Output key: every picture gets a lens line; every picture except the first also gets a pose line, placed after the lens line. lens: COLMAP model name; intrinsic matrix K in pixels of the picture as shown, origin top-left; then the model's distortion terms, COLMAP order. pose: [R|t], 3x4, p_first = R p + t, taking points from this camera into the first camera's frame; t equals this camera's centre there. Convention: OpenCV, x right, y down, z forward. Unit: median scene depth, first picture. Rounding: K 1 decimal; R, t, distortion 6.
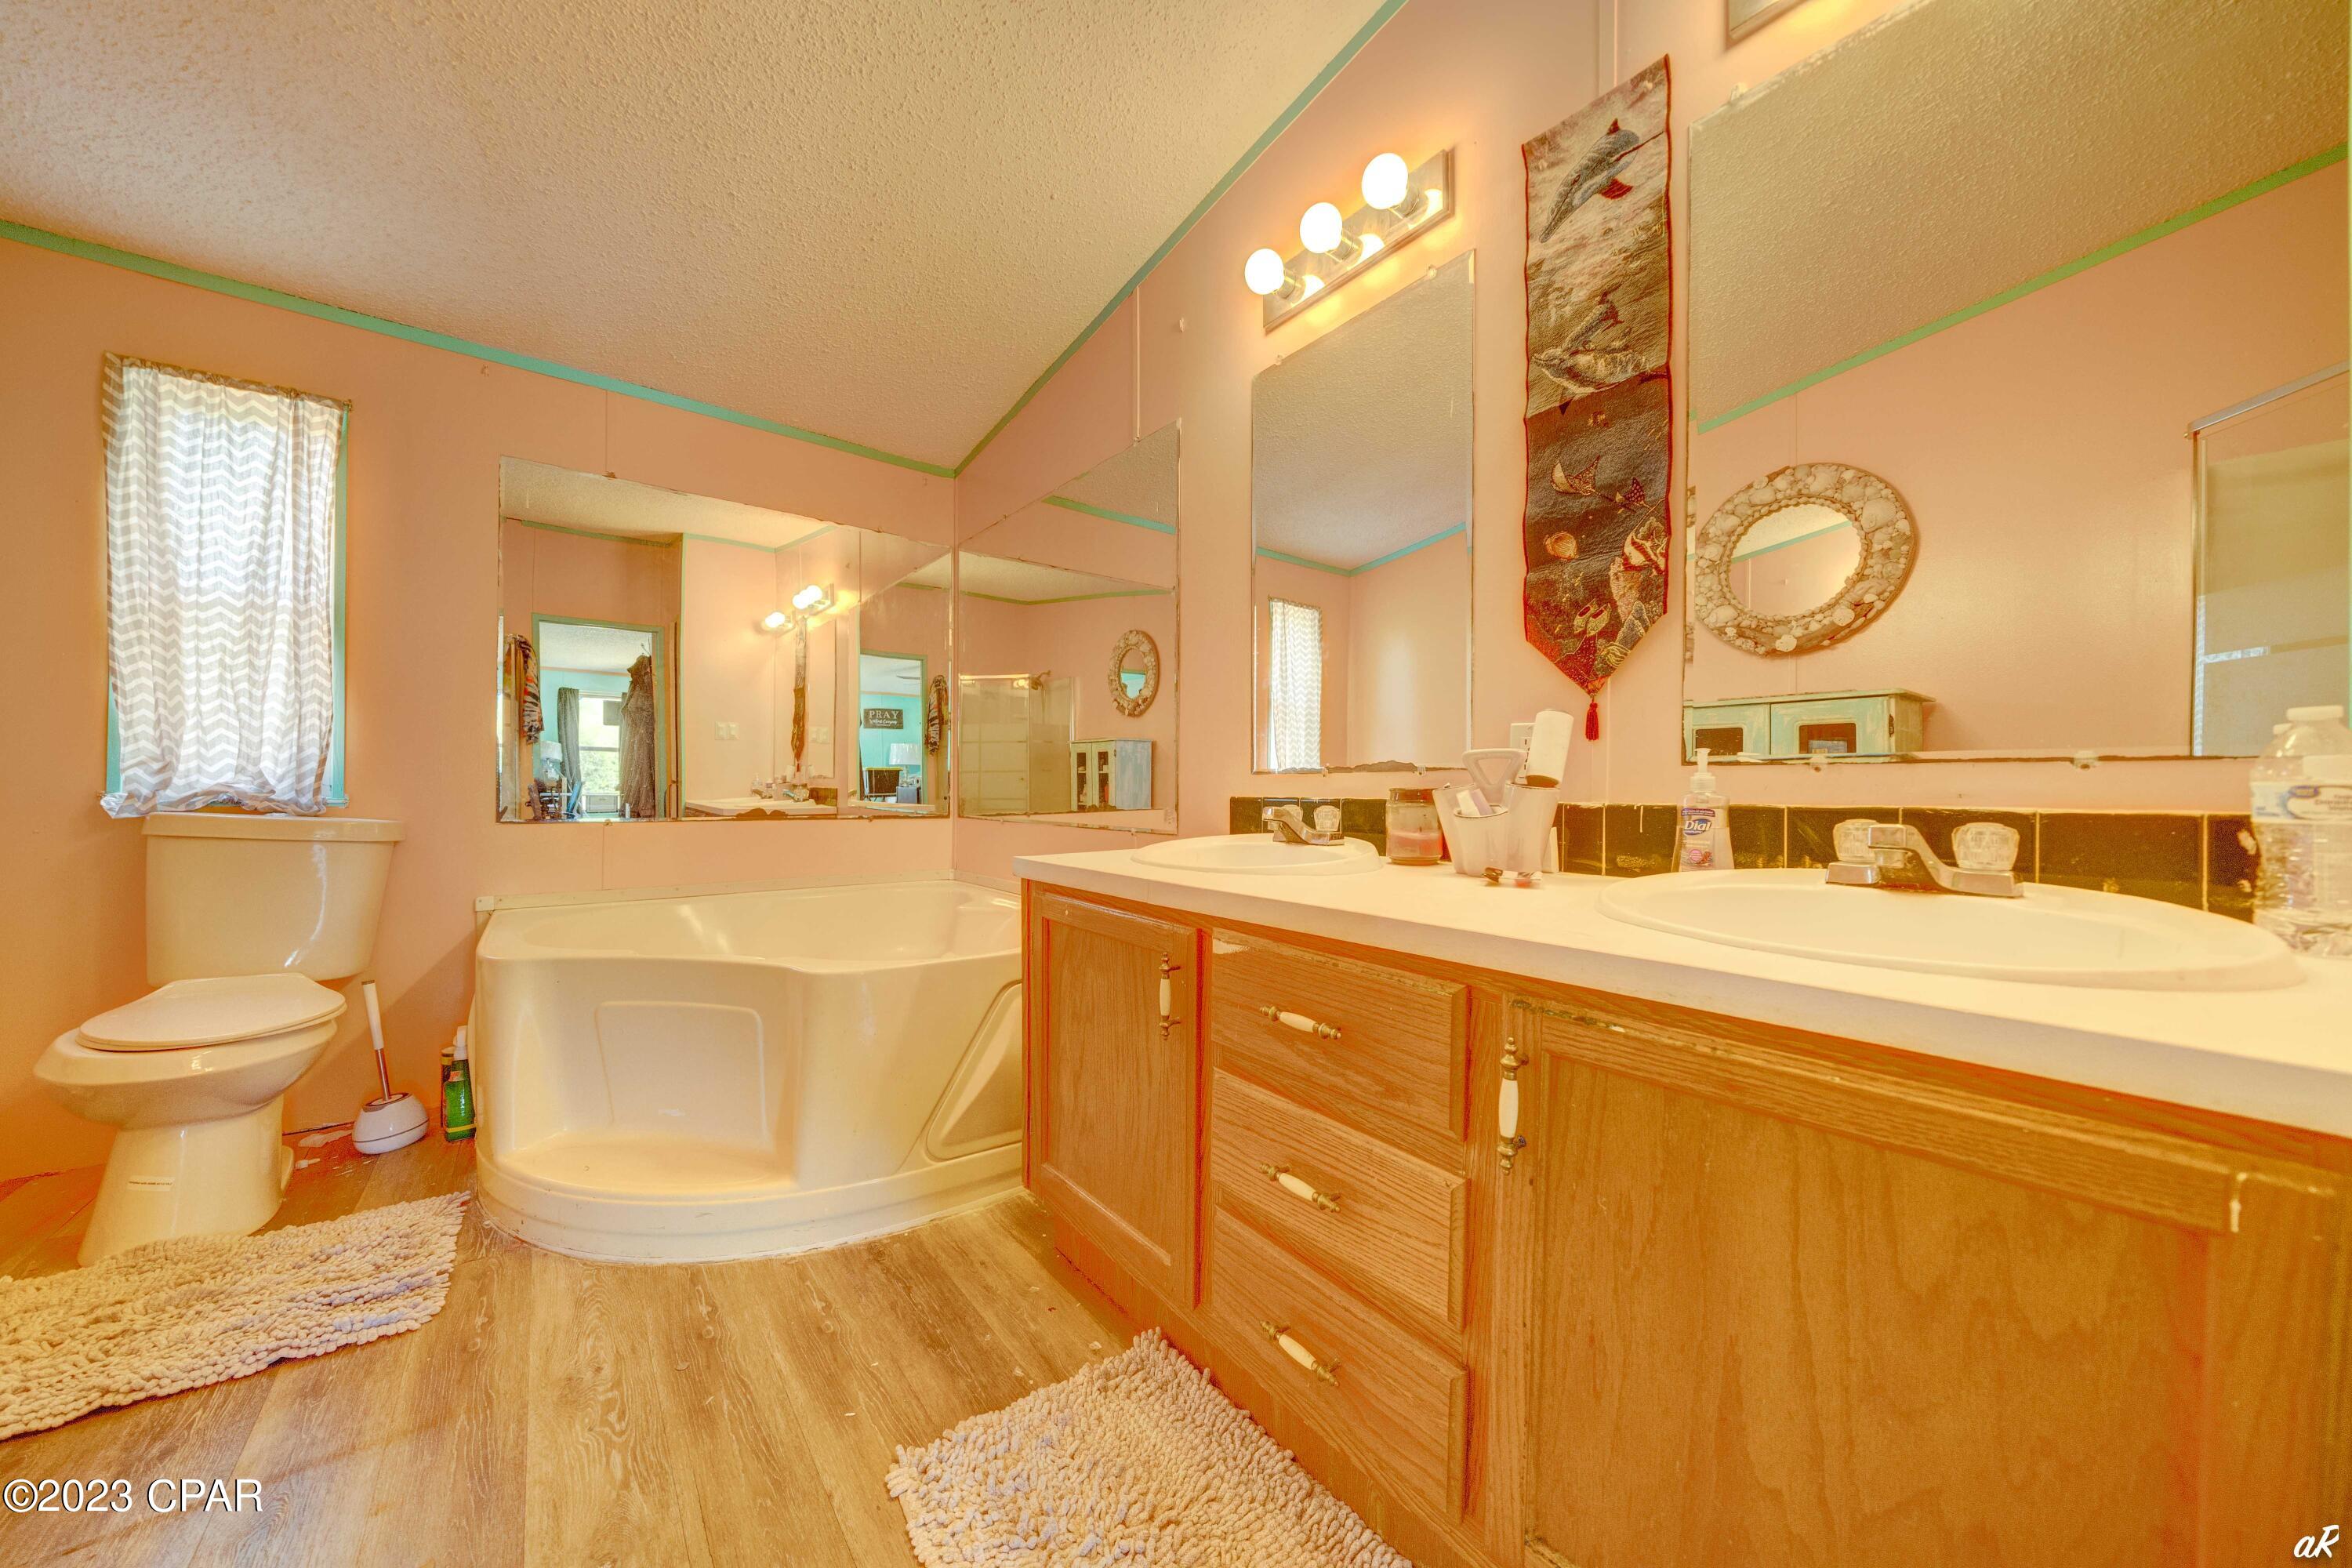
lens RADIAL K [[812.7, 0, 1193.3], [0, 812.7, 795.1], [0, 0, 1]] dist [-0.005190, -0.000505]
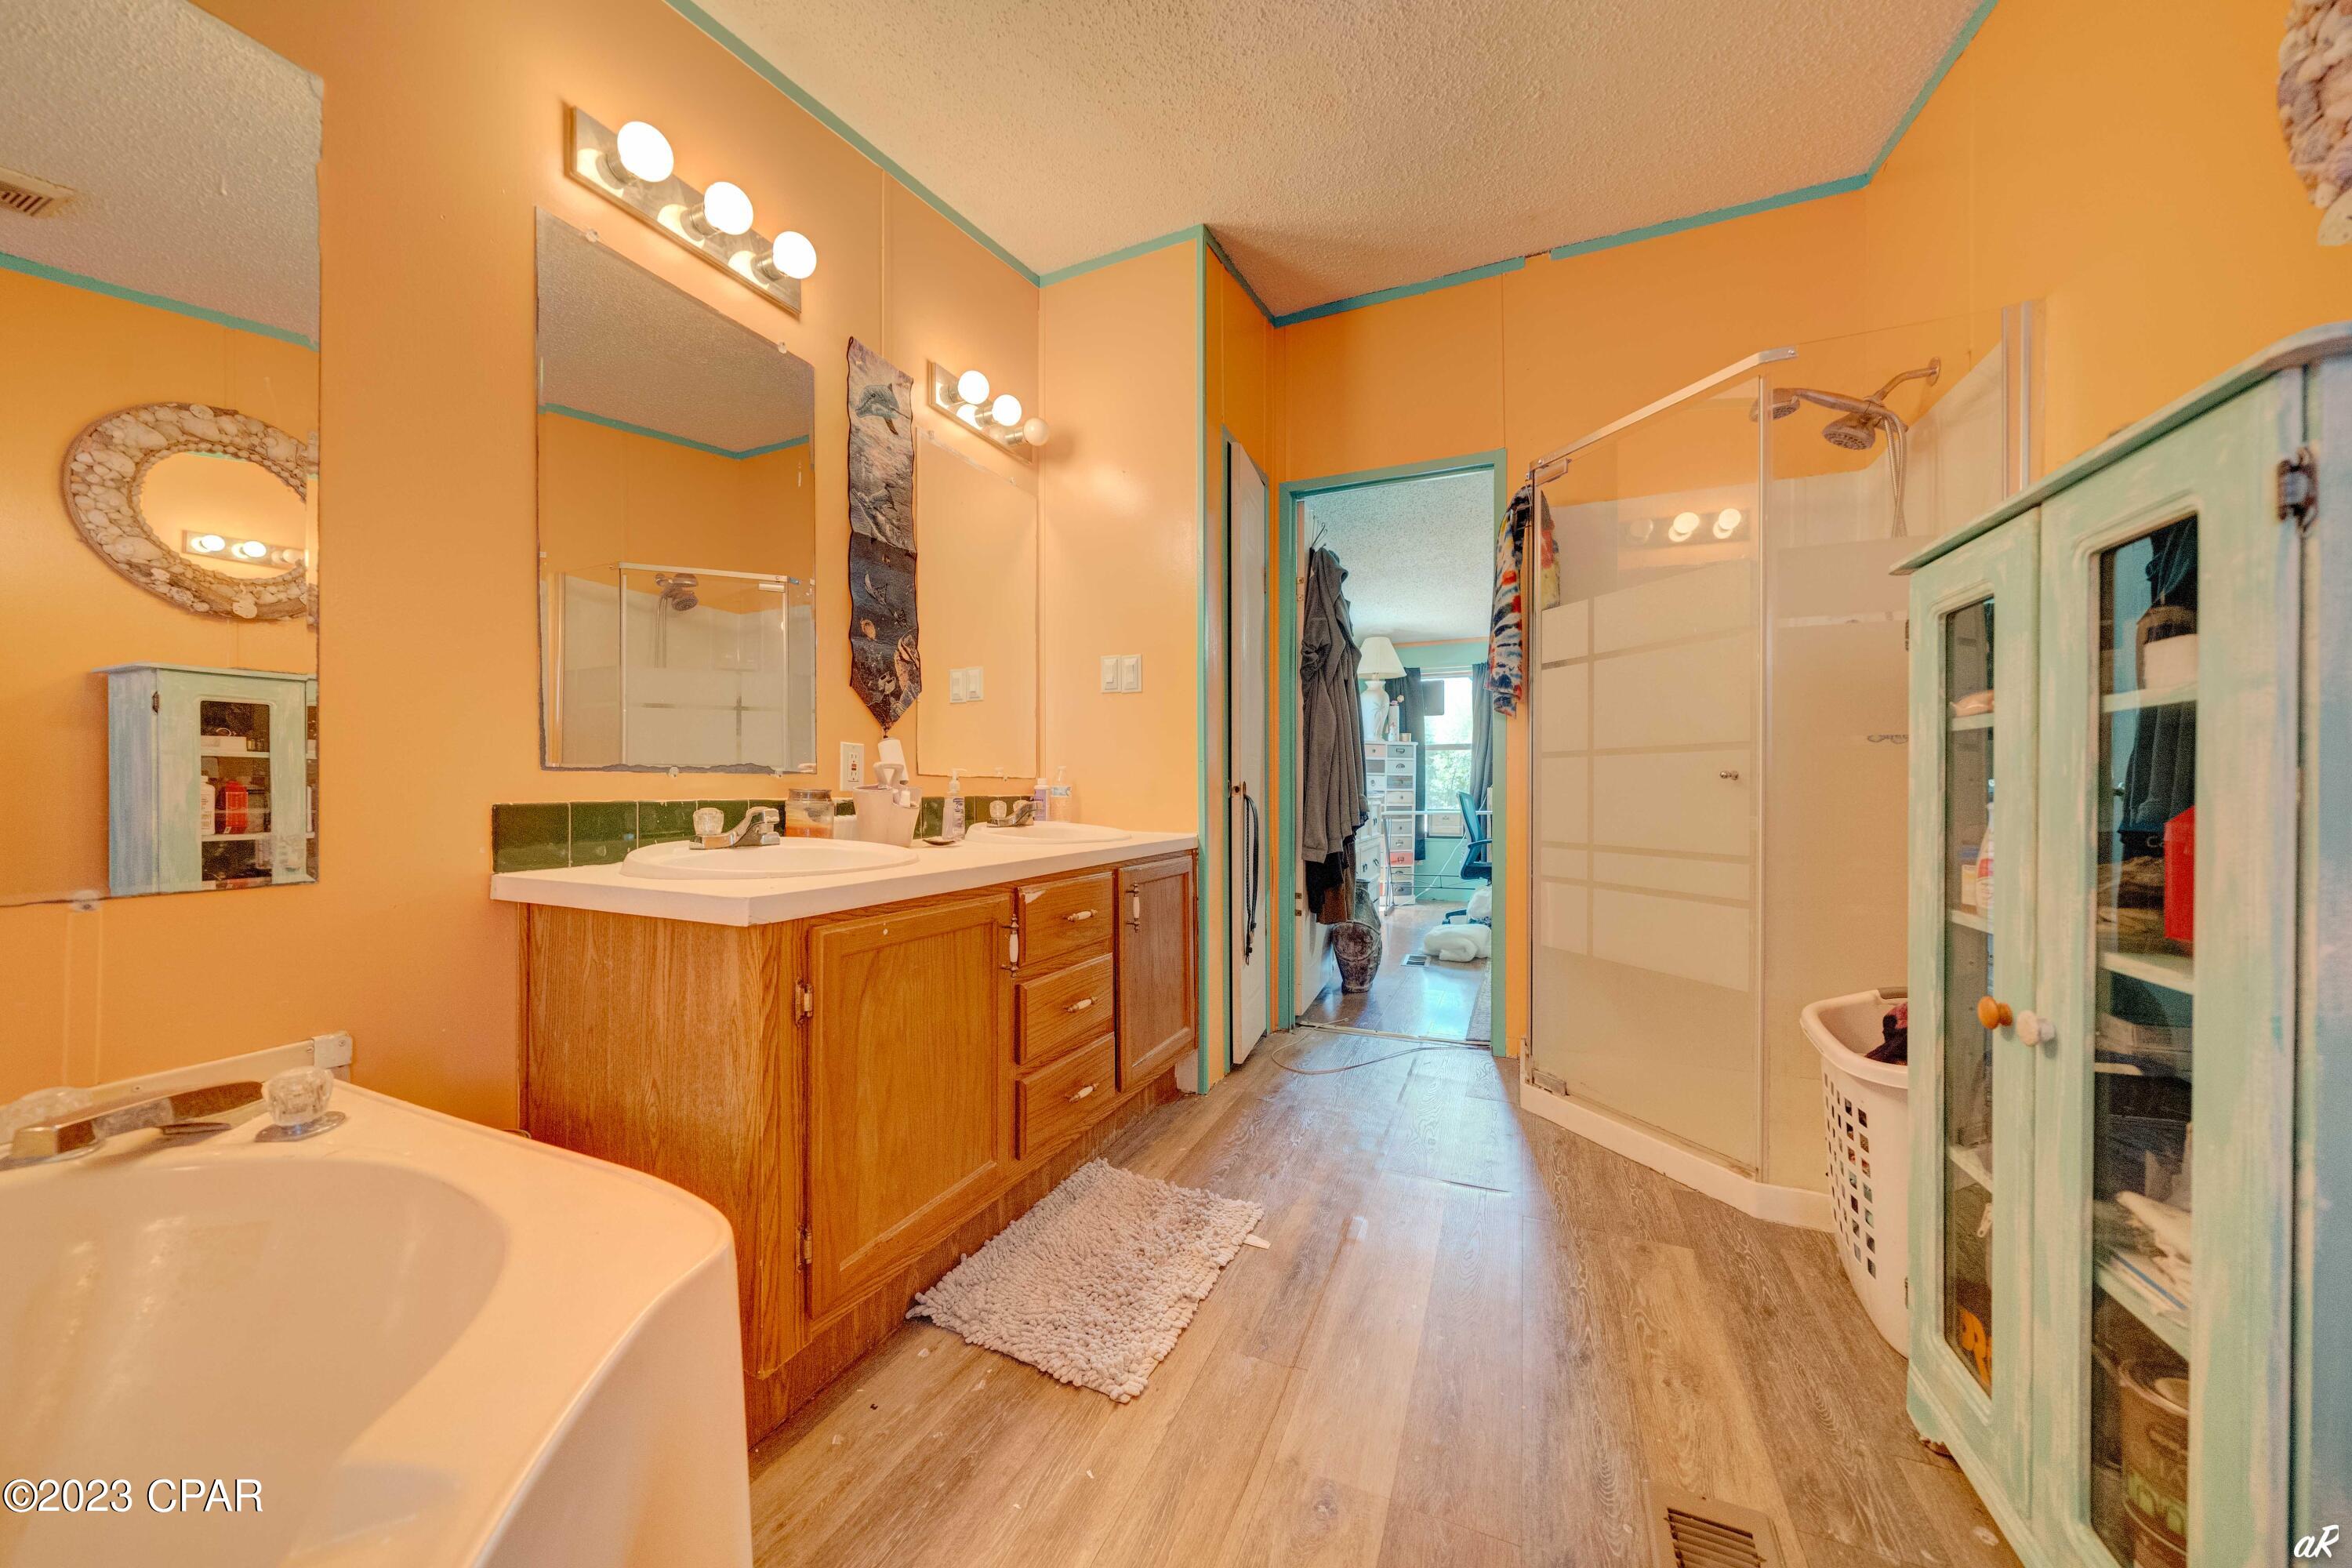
lens RADIAL K [[812.7, 0, 1185.2], [0, 812.7, 785.7], [0, 0, 1]] dist [-0.005190, -0.000505]
pose [[-0.492899, -0.004132, 0.870077, -1.197928], [0.000836, 0.999986, 0.005222, -0.021309], [-0.870086, 0.003302, -0.492888, 1.271957]]
